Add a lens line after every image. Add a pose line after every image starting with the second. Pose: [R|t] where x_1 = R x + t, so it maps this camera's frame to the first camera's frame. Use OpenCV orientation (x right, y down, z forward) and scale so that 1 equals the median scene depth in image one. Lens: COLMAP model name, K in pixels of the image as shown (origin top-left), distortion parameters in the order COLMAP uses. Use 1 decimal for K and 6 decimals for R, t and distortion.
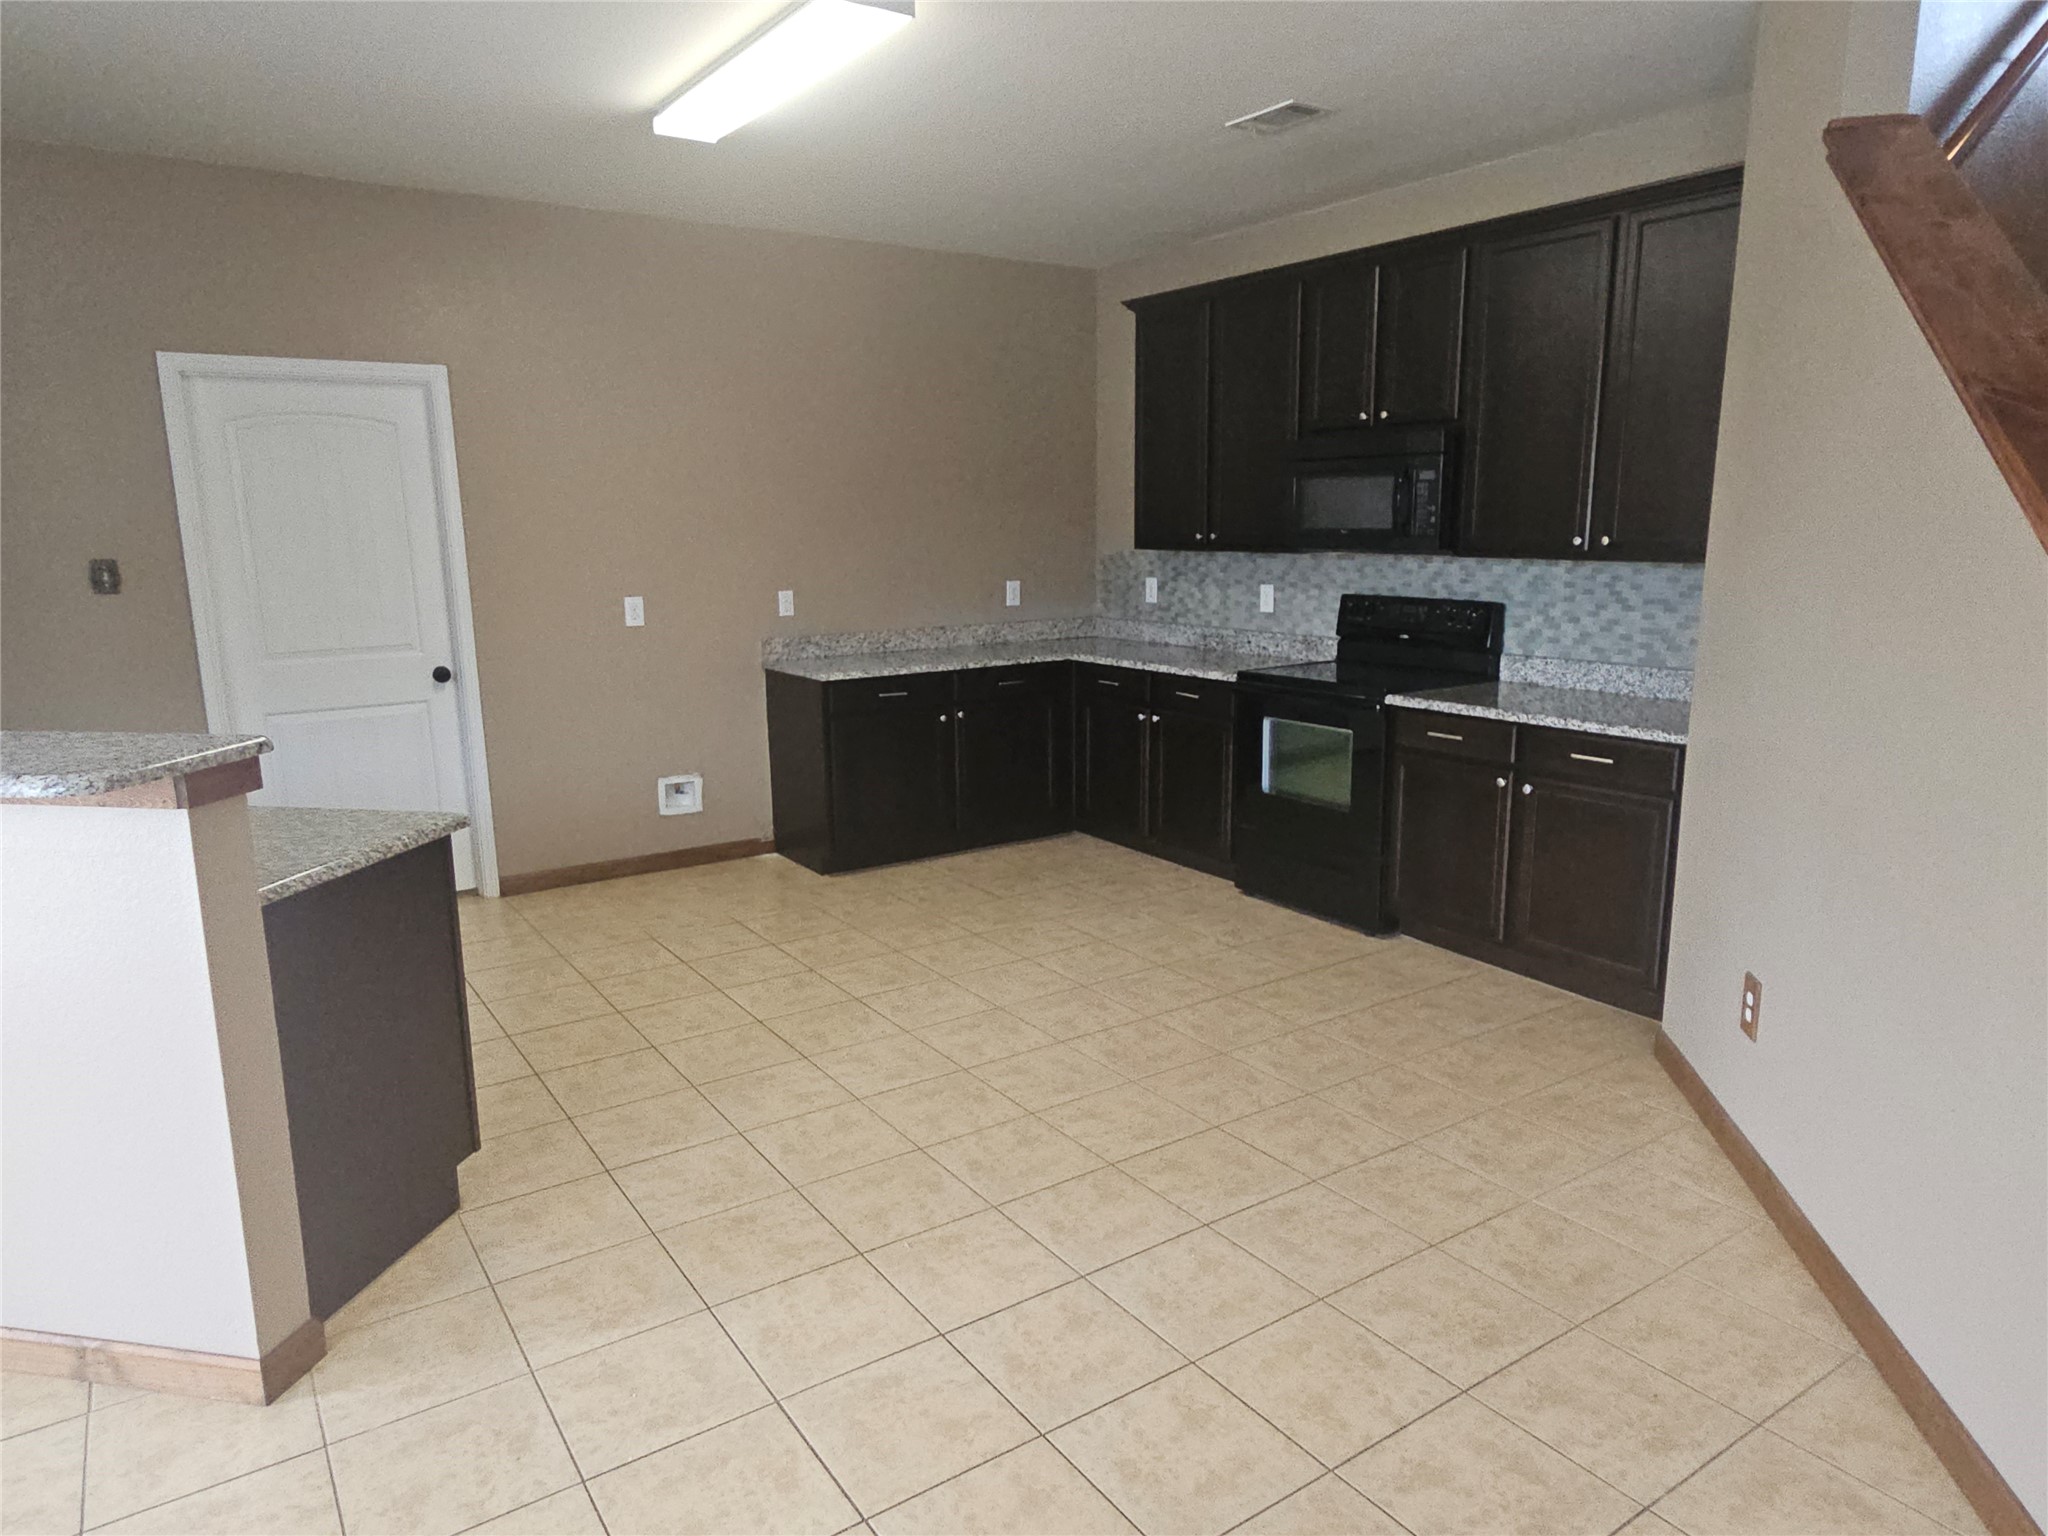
lens RADIAL K [[1290.7, 0, 1013.9], [0, 1290.7, 787.1], [0, 0, 1]] dist [0.000811, 0.001941]
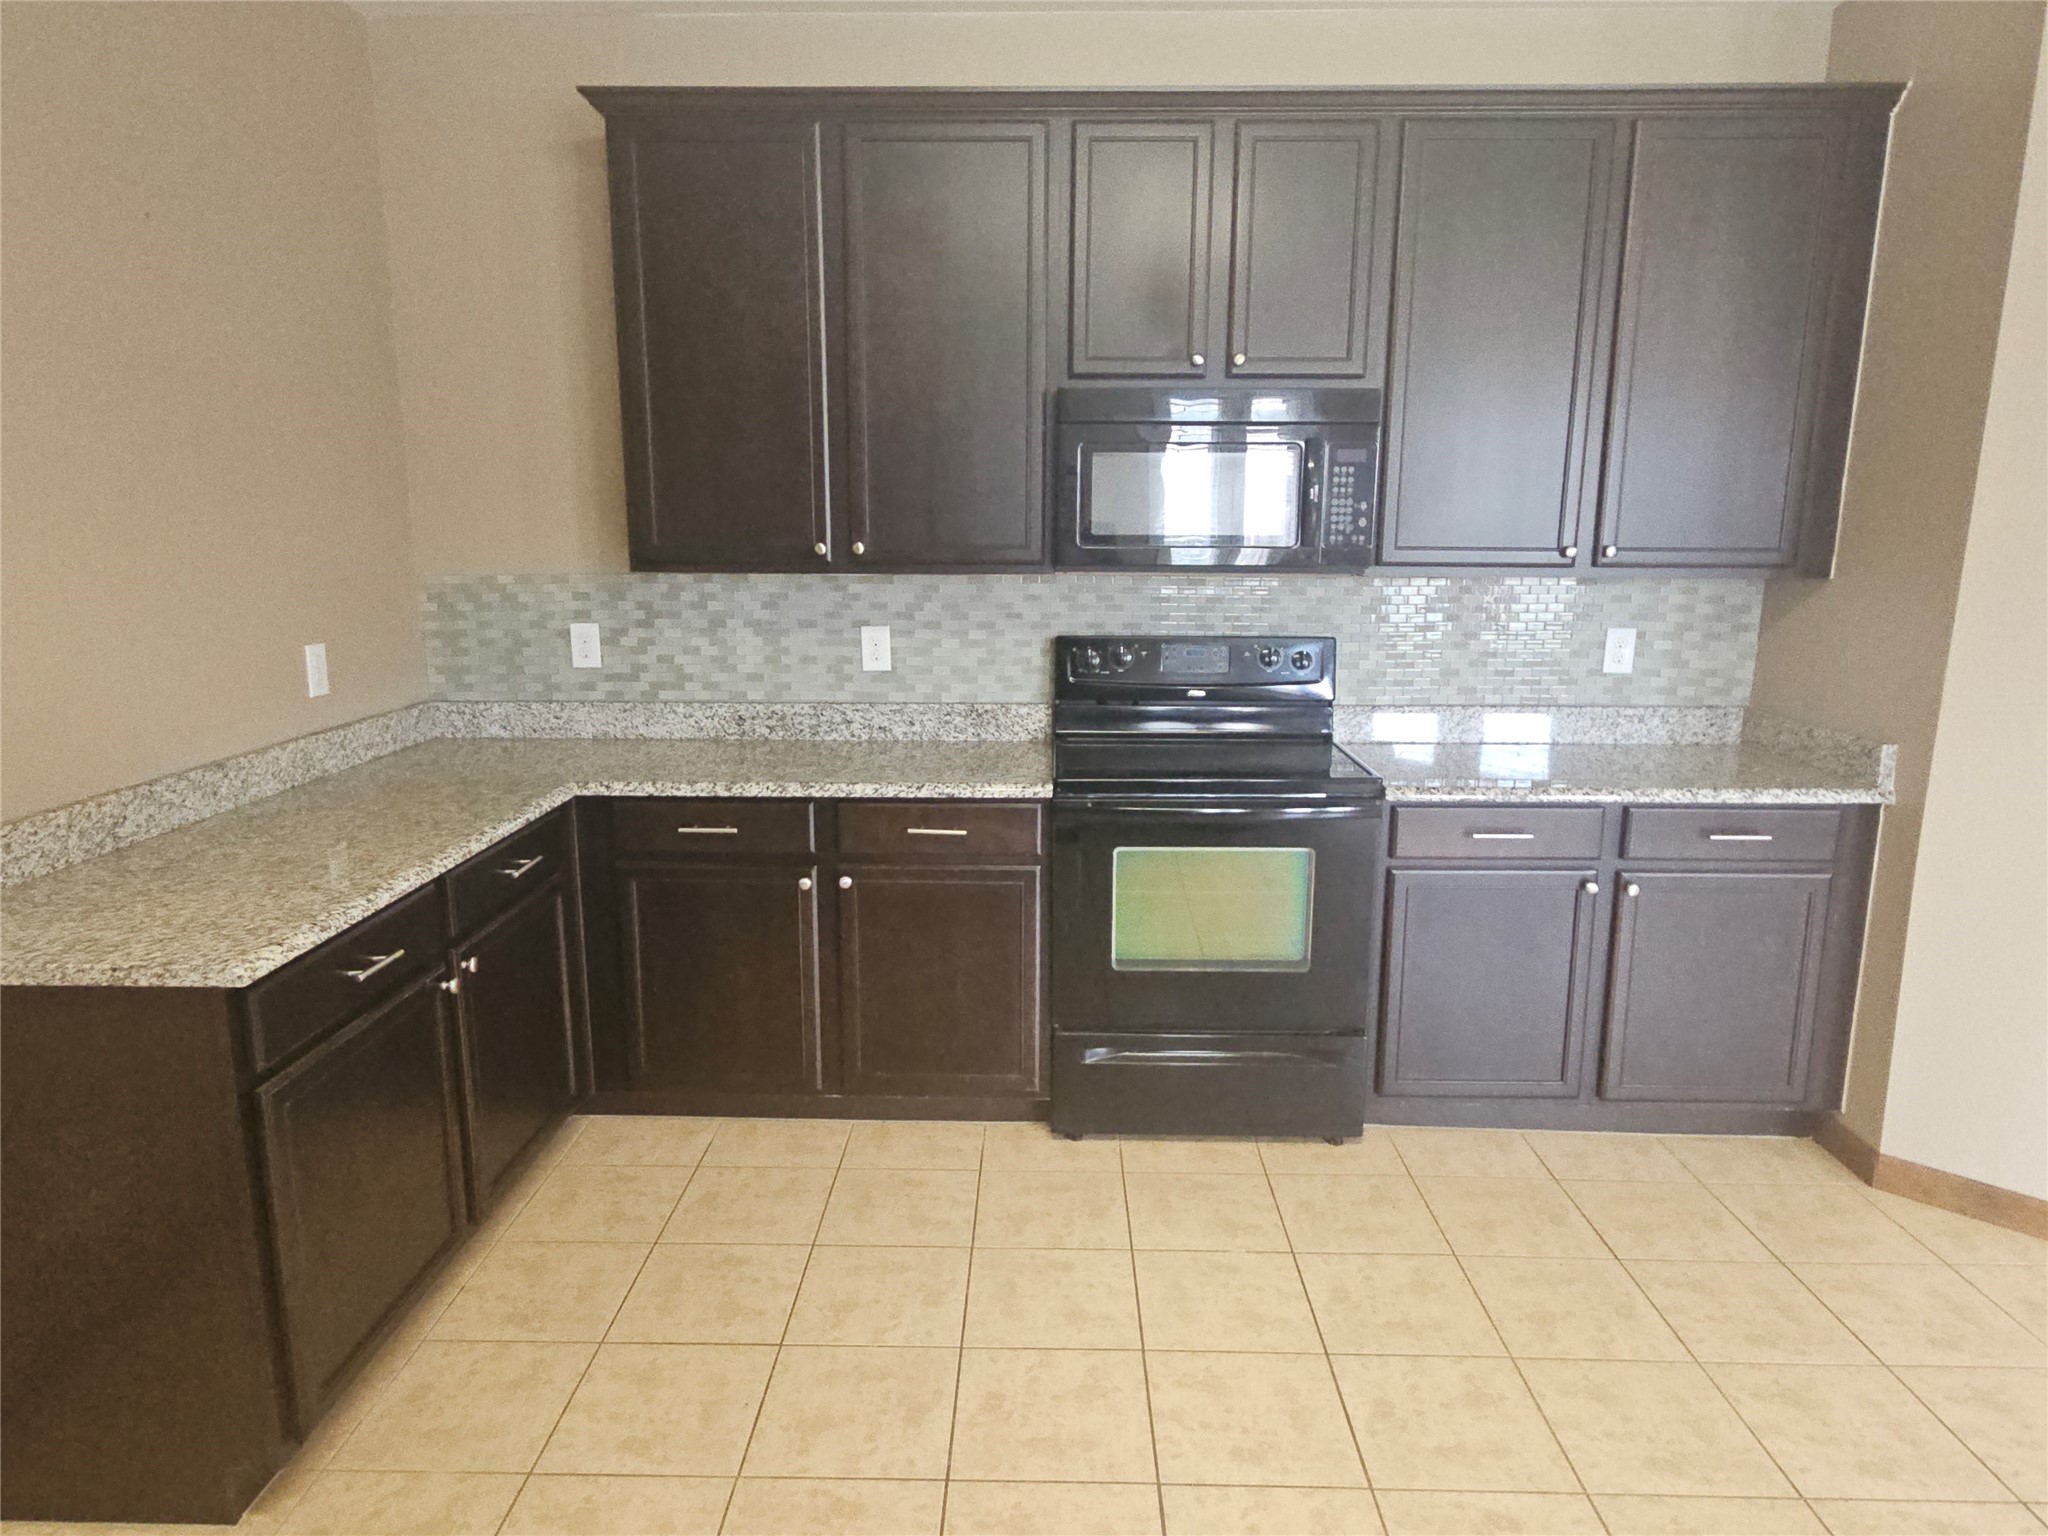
lens RADIAL K [[1290.7, 0, 1013.2], [0, 1290.7, 784.3], [0, 0, 1]] dist [0.000811, 0.001941]
pose [[0.580127, -0.151956, 0.800227, -0.269001], [0.158486, 0.984726, 0.072096, -0.116651], [-0.798959, 0.085000, 0.595348, 0.587403]]
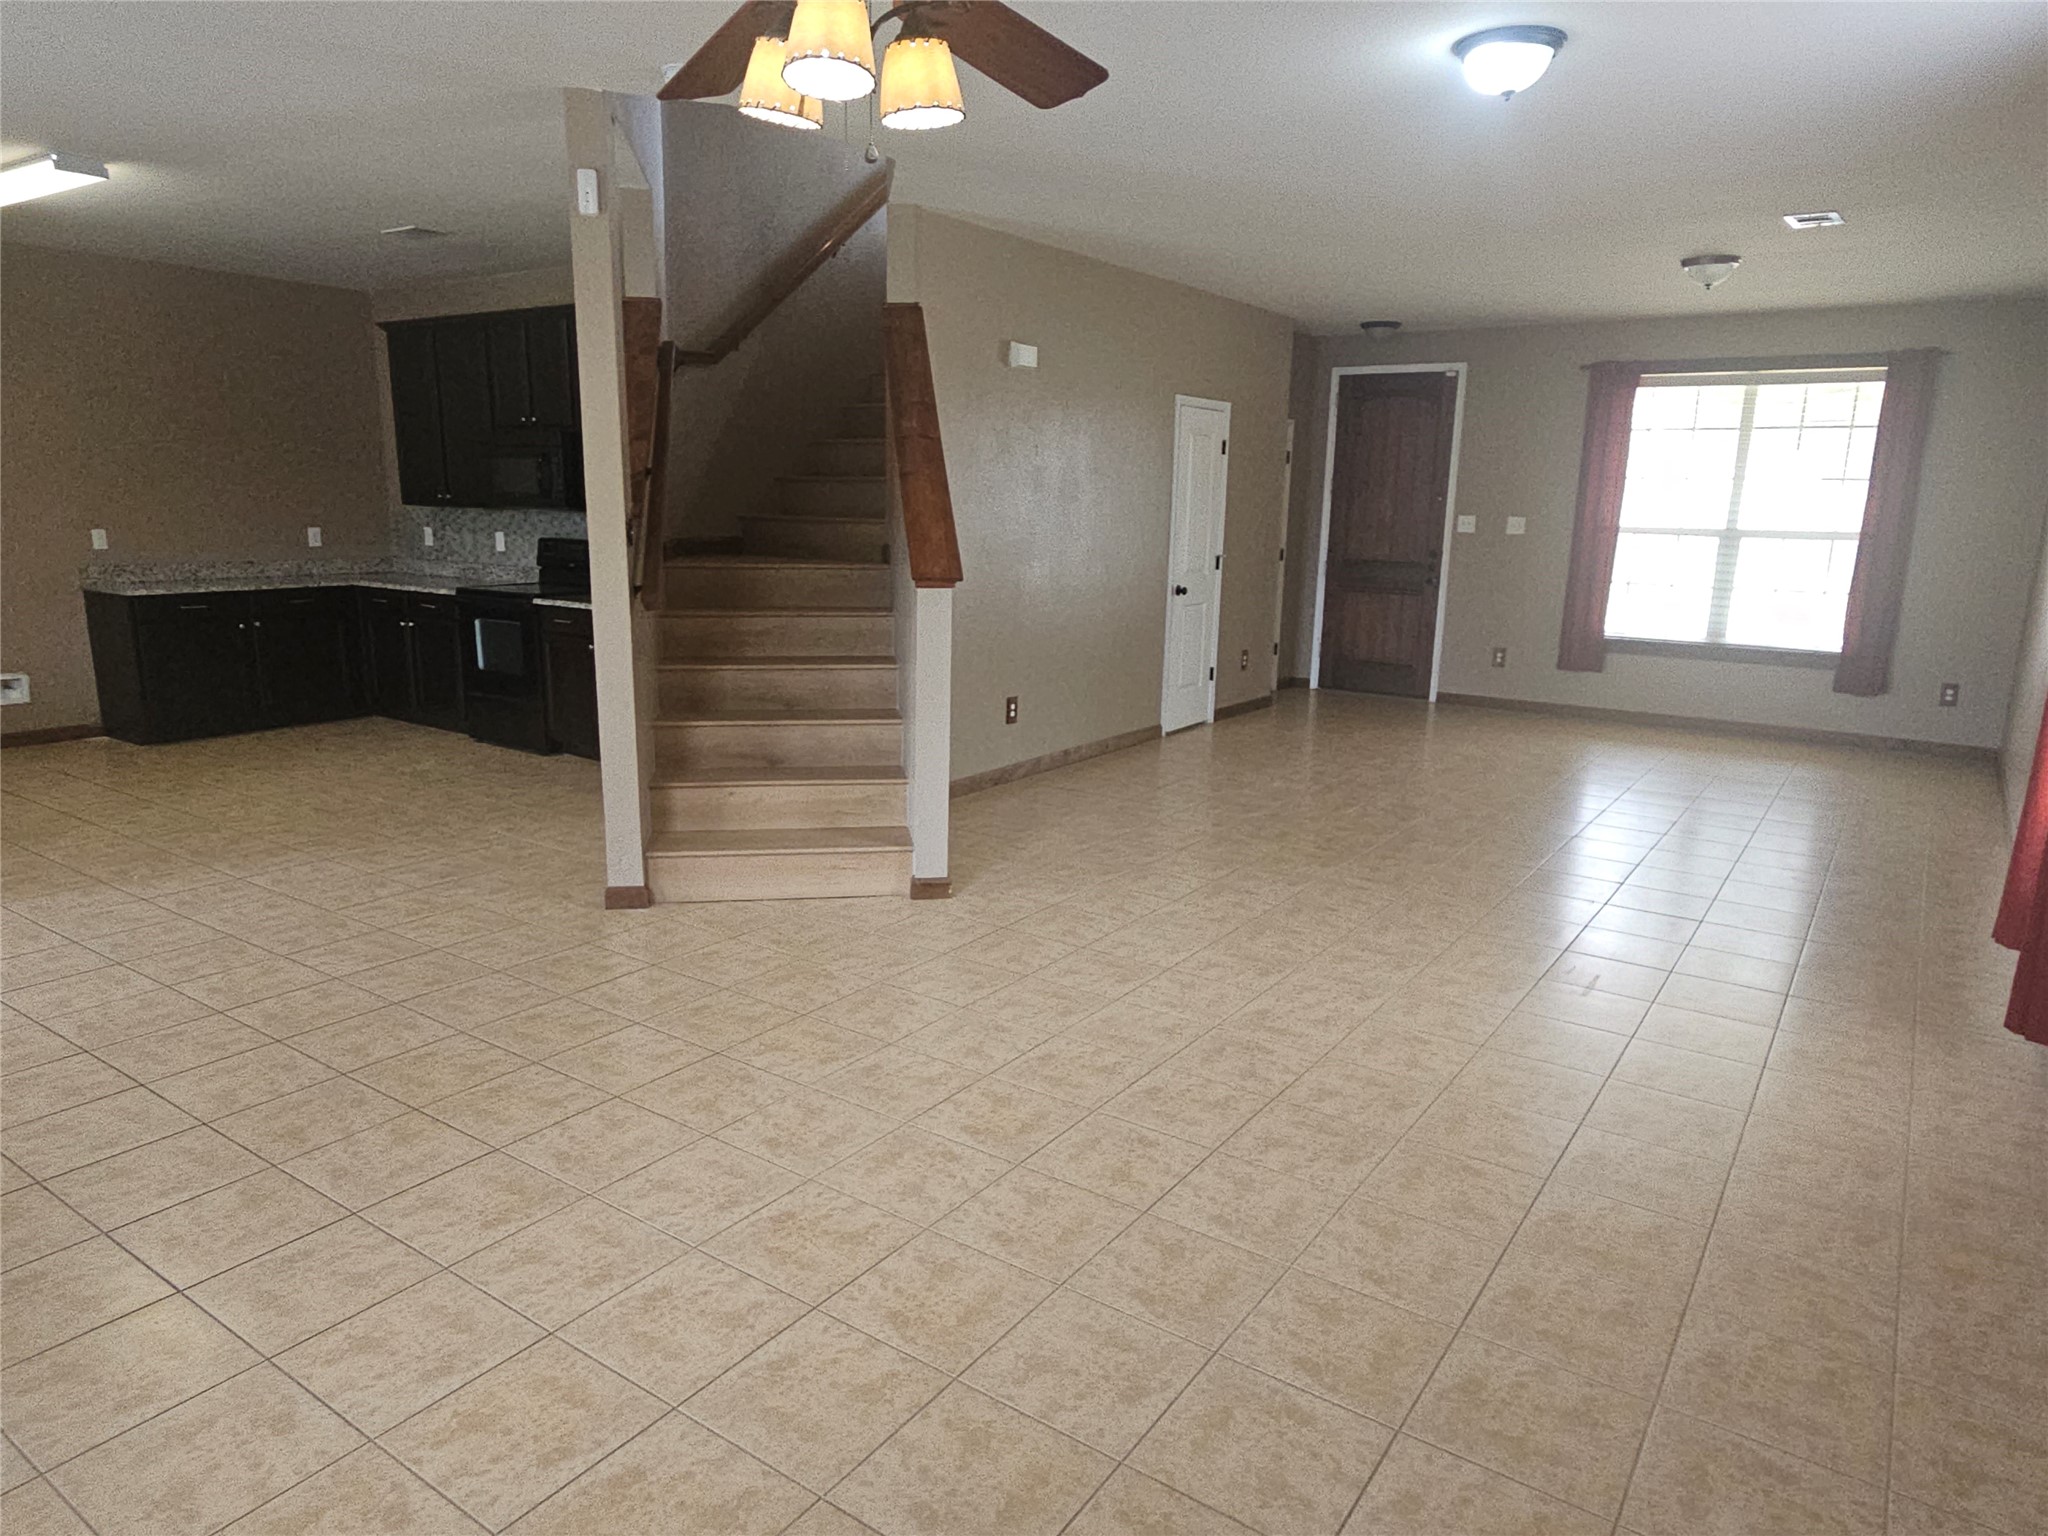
lens RADIAL K [[1290.7, 0, 1011.8], [0, 1290.7, 781.6], [0, 0, 1]] dist [0.000811, 0.001941]
pose [[0.931523, -0.049549, 0.360292, 0.195834], [0.044378, 0.998759, 0.022614, 0.110951], [-0.360966, -0.005077, 0.932565, -0.531913]]
